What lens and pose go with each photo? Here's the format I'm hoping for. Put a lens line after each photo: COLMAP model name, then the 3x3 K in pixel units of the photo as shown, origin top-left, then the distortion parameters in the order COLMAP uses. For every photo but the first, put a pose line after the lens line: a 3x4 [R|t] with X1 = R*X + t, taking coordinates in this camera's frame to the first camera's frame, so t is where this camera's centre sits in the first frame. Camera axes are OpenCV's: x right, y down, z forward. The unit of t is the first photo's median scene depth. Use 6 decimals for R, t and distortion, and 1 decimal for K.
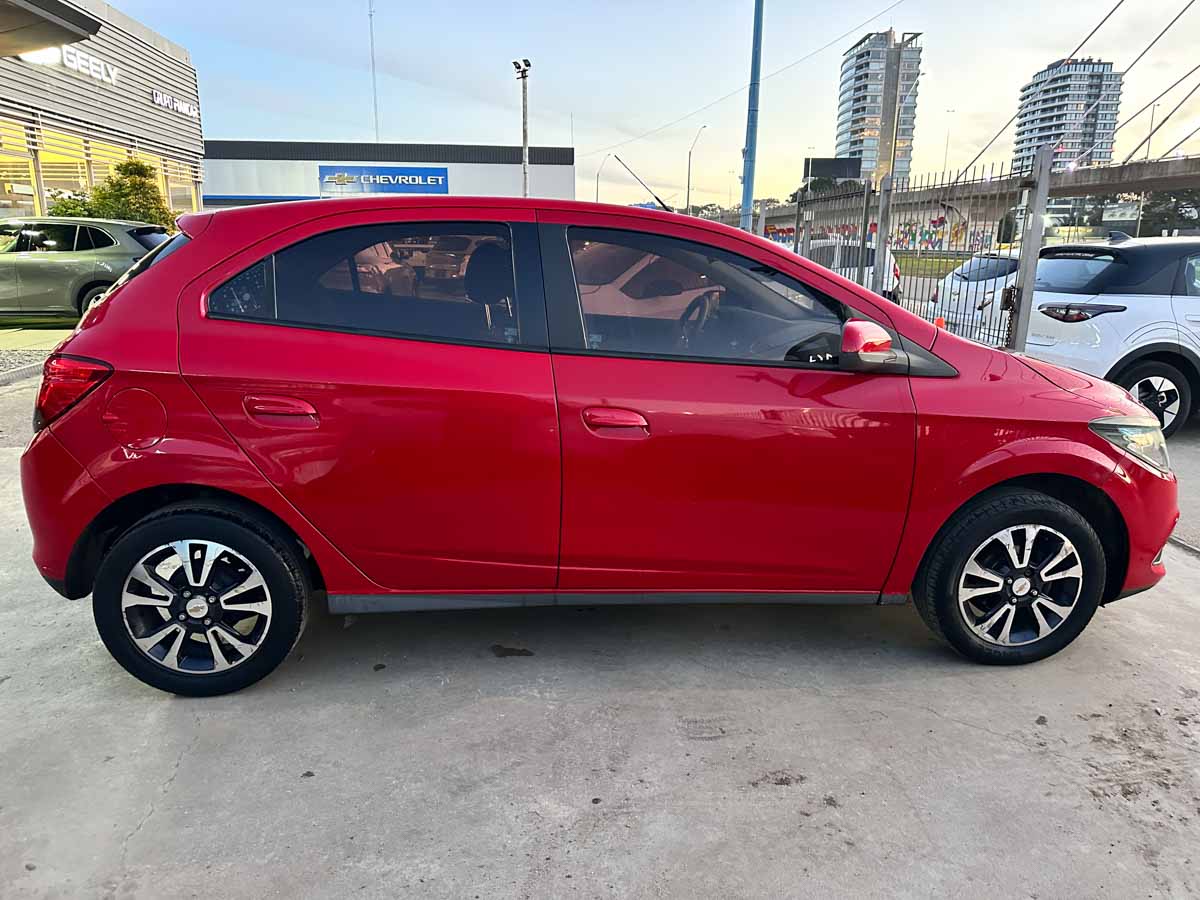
lens RADIAL K [[855.0, 0, 600.0], [0, 855.0, 450.0], [0, 0, 1]] dist [0.006284, -0.006849]
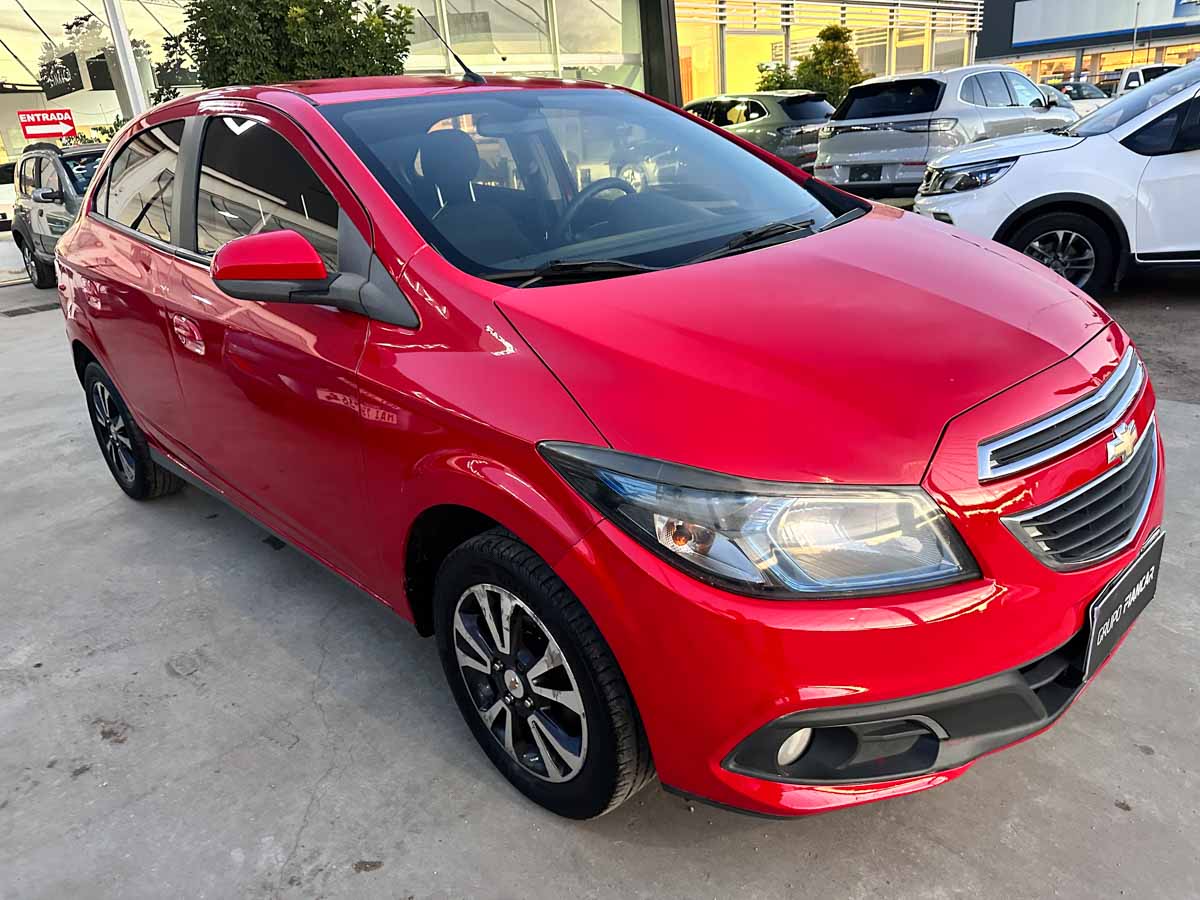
lens RADIAL K [[855.0, 0, 600.0], [0, 855.0, 450.0], [0, 0, 1]] dist [0.006284, -0.006849]
pose [[0.623832, 0.221648, -0.749471, 0.950453], [-0.102360, 0.973854, 0.202806, -0.132979], [0.774827, -0.049800, 0.630209, 0.669919]]
